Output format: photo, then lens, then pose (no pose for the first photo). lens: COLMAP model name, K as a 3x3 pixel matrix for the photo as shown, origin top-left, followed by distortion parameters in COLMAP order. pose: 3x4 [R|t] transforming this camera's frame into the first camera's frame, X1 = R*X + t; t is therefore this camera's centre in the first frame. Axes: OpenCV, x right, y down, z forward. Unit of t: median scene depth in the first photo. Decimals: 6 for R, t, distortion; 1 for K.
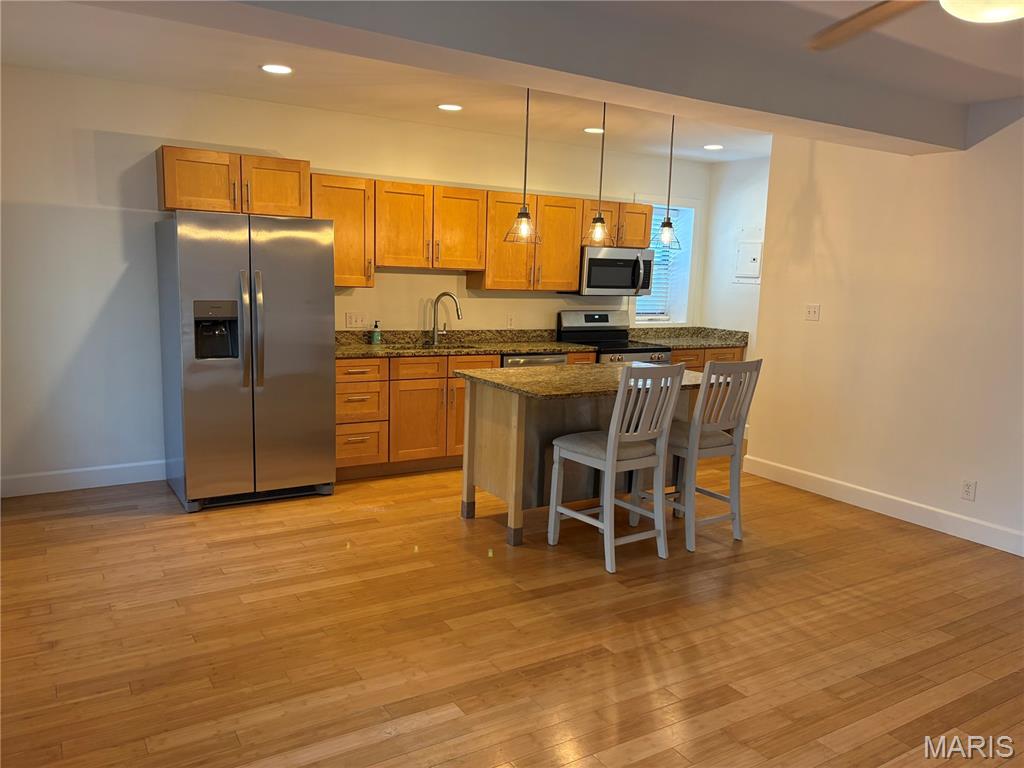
lens RADIAL K [[775.0, 0, 513.0], [0, 775.0, 382.3], [0, 0, 1]] dist [0.053200, -0.027985]
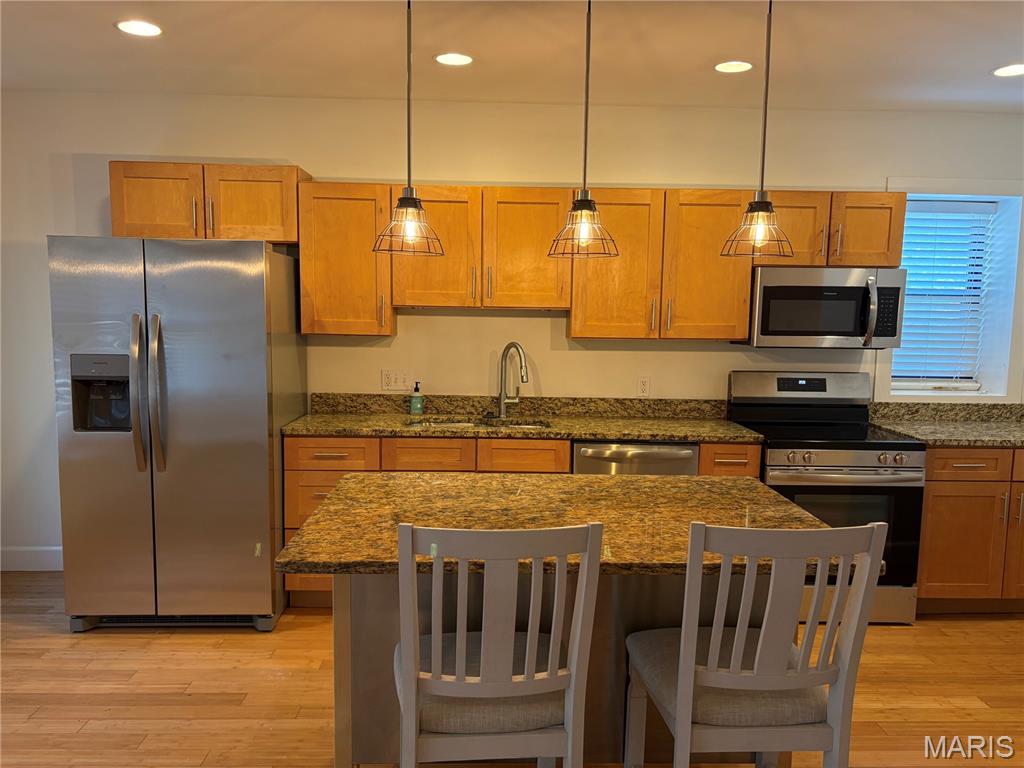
lens RADIAL K [[775.0, 0, 507.6], [0, 775.0, 386.5], [0, 0, 1]] dist [0.053200, -0.027985]
pose [[0.865947, 0.032286, -0.499093, 0.246977], [-0.059595, 0.997465, -0.038874, -0.050036], [0.496572, 0.063407, 0.865676, 0.407120]]
